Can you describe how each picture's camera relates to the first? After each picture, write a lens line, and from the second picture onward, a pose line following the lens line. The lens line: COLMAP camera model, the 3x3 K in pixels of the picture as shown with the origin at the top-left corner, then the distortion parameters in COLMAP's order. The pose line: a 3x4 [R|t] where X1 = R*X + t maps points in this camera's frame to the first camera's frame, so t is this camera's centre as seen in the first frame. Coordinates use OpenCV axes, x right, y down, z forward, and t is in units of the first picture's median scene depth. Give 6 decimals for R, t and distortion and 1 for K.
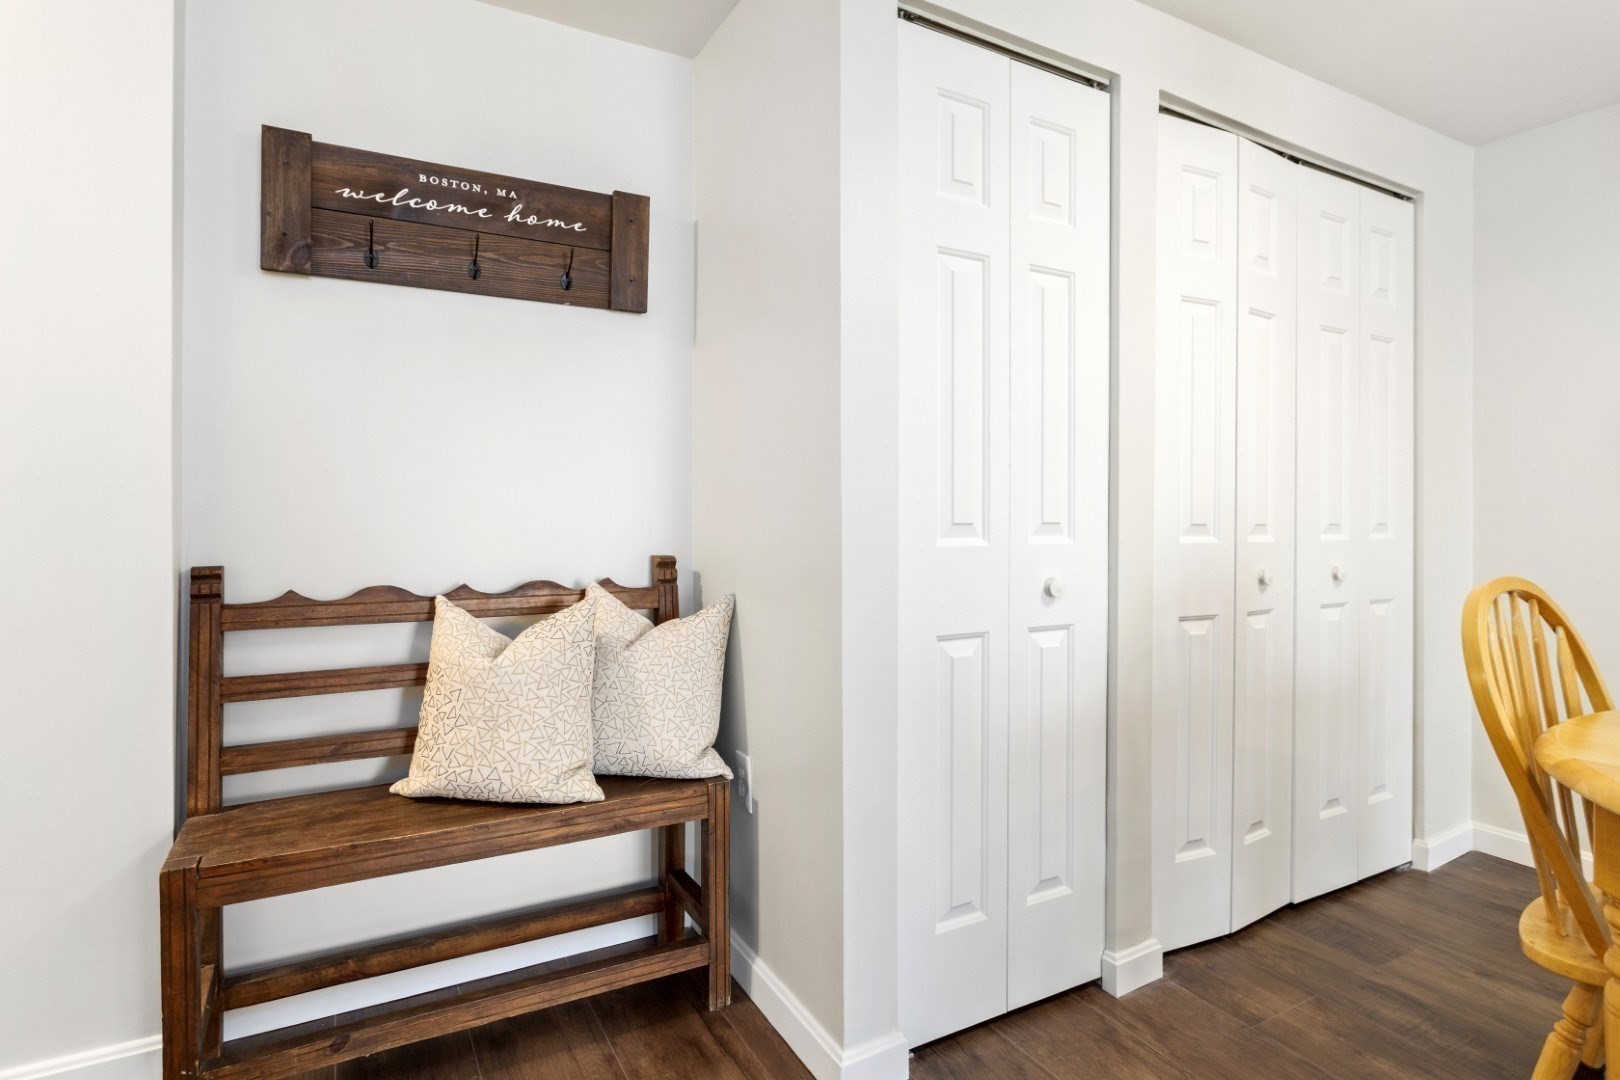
lens RADIAL K [[851.7, 0, 806.4], [0, 851.7, 507.2], [0, 0, 1]] dist [0.001955, 0.000342]
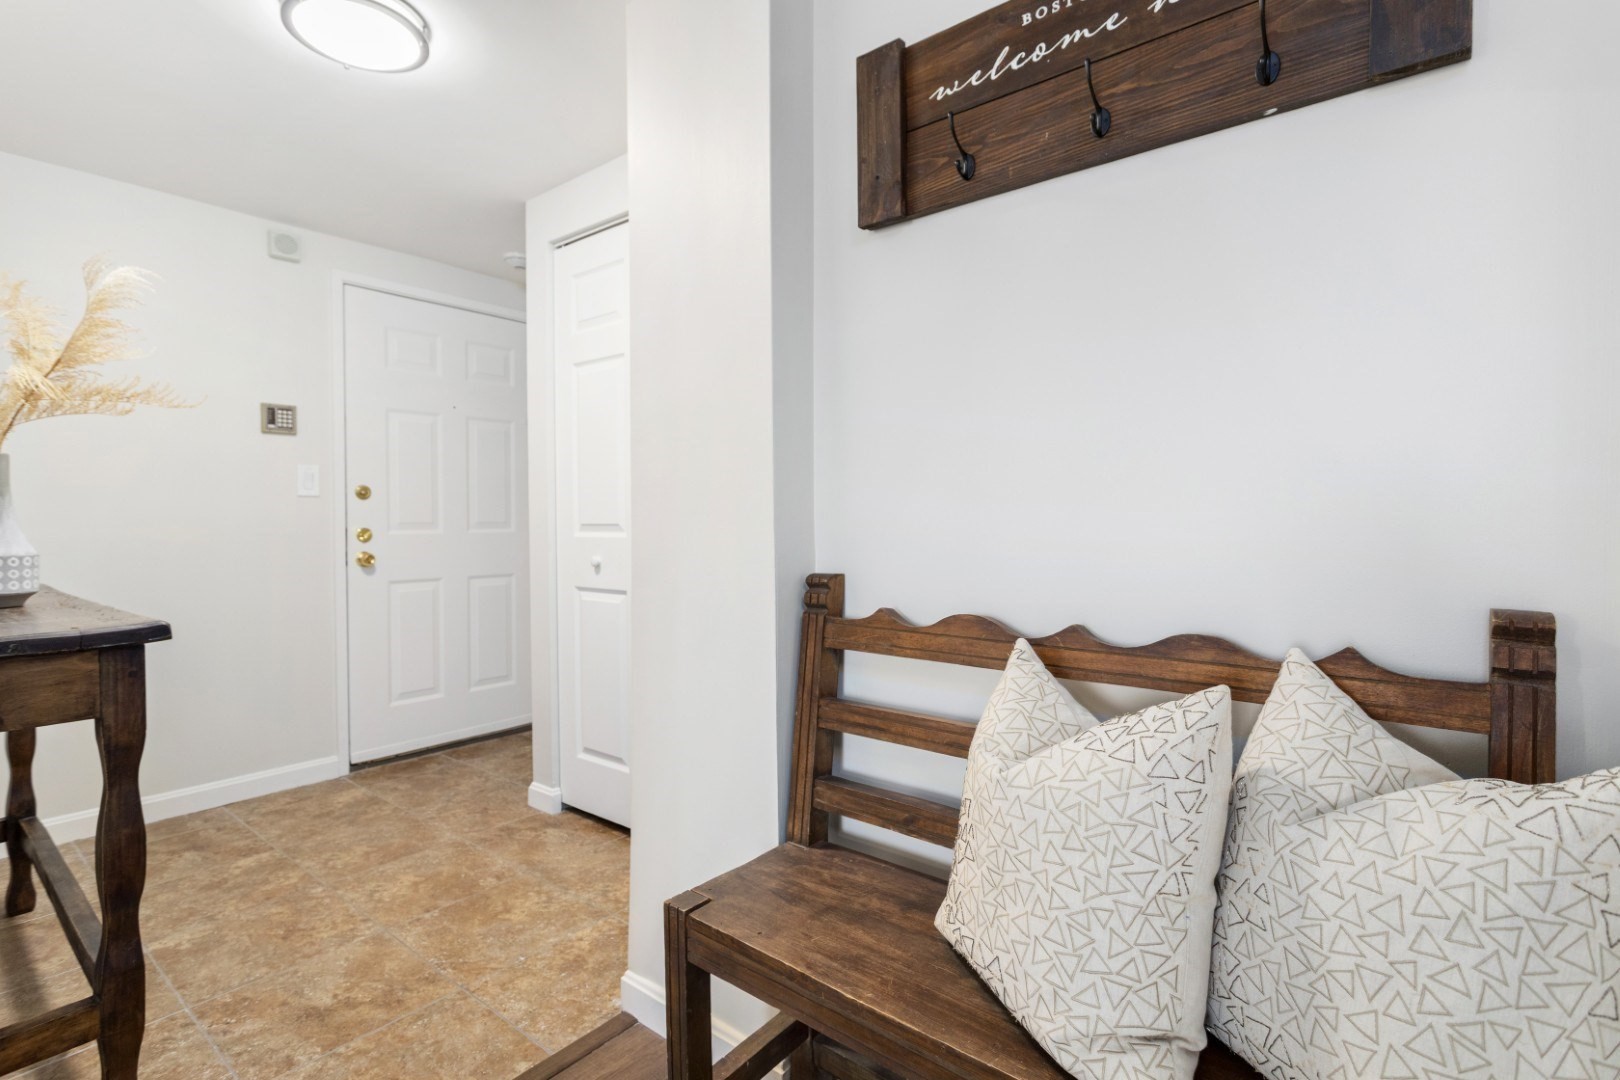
lens RADIAL K [[757.1, 0, 849.5], [0, 757.1, 532.1], [0, 0, 1]] dist [-0.000331, -0.000052]
pose [[0.390468, 0.013787, -0.920513, 0.056351], [0.008912, 0.999784, 0.018755, 0.008922], [0.920573, -0.015527, 0.390261, 0.665548]]
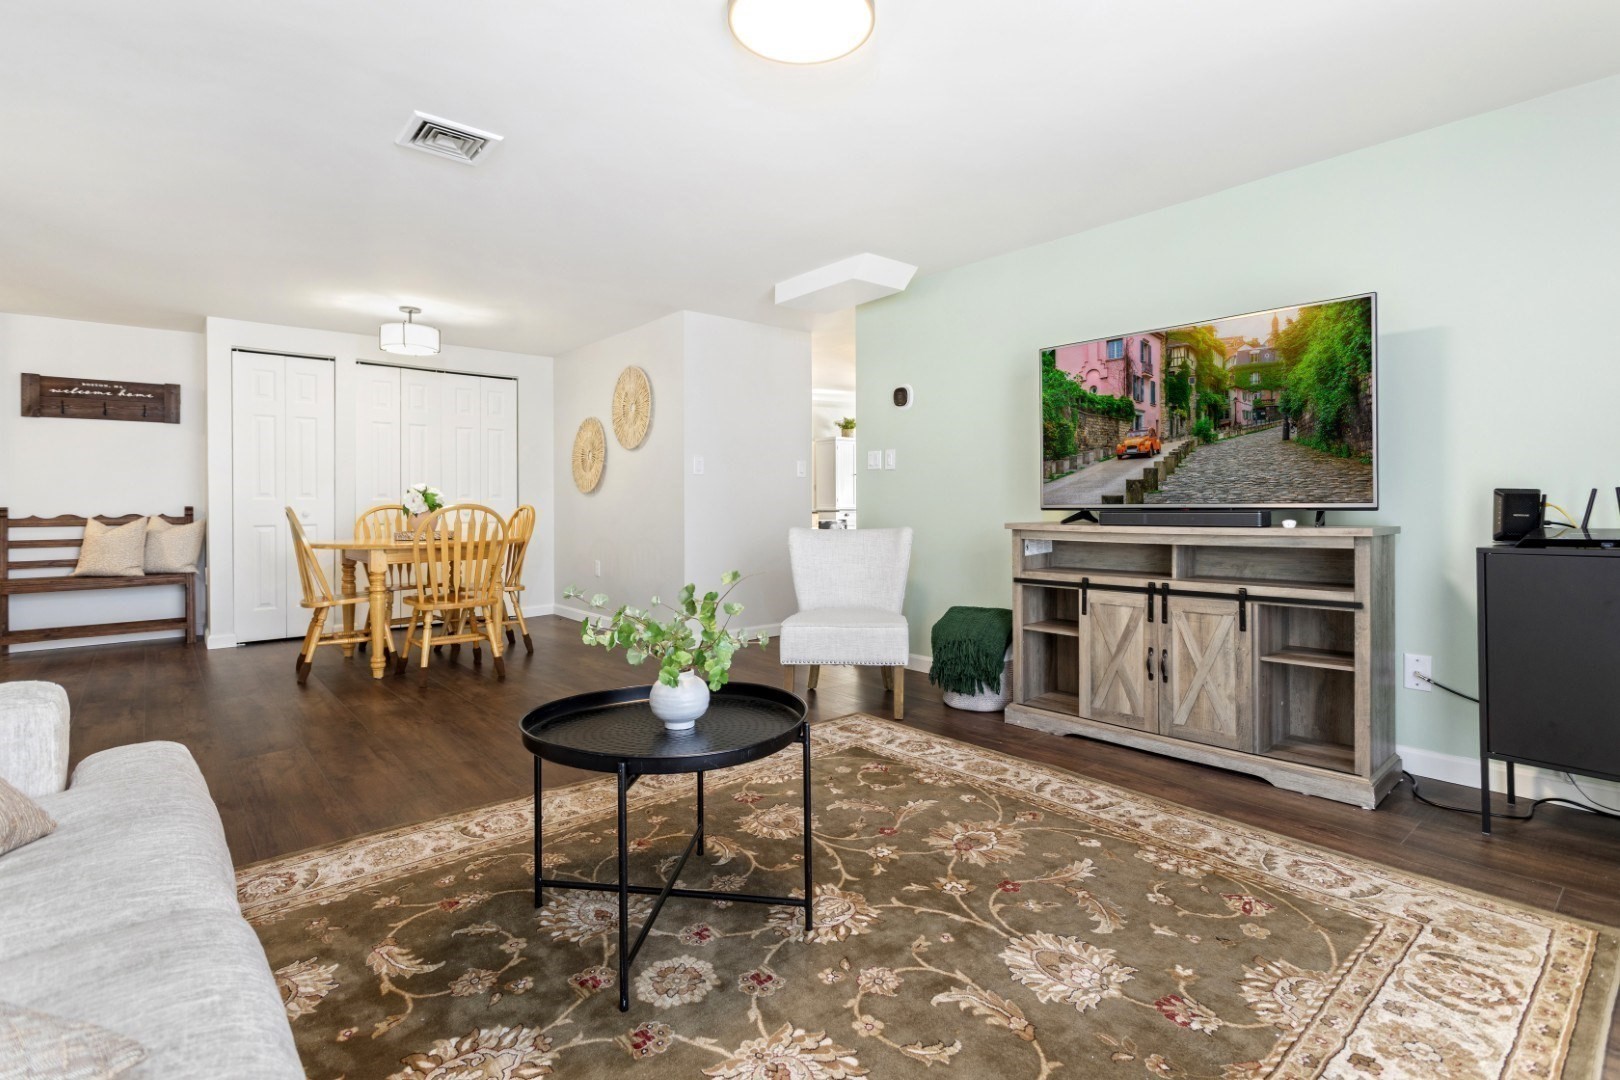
lens RADIAL K [[776.4, 0, 835.0], [0, 776.4, 494.6], [0, 0, 1]] dist [-0.003983, -0.000721]
pose [[0.975764, -0.006811, 0.218718, 1.706141], [0.008142, 0.999953, -0.005182, 0.059081], [-0.218673, 0.006837, 0.975774, -2.497893]]
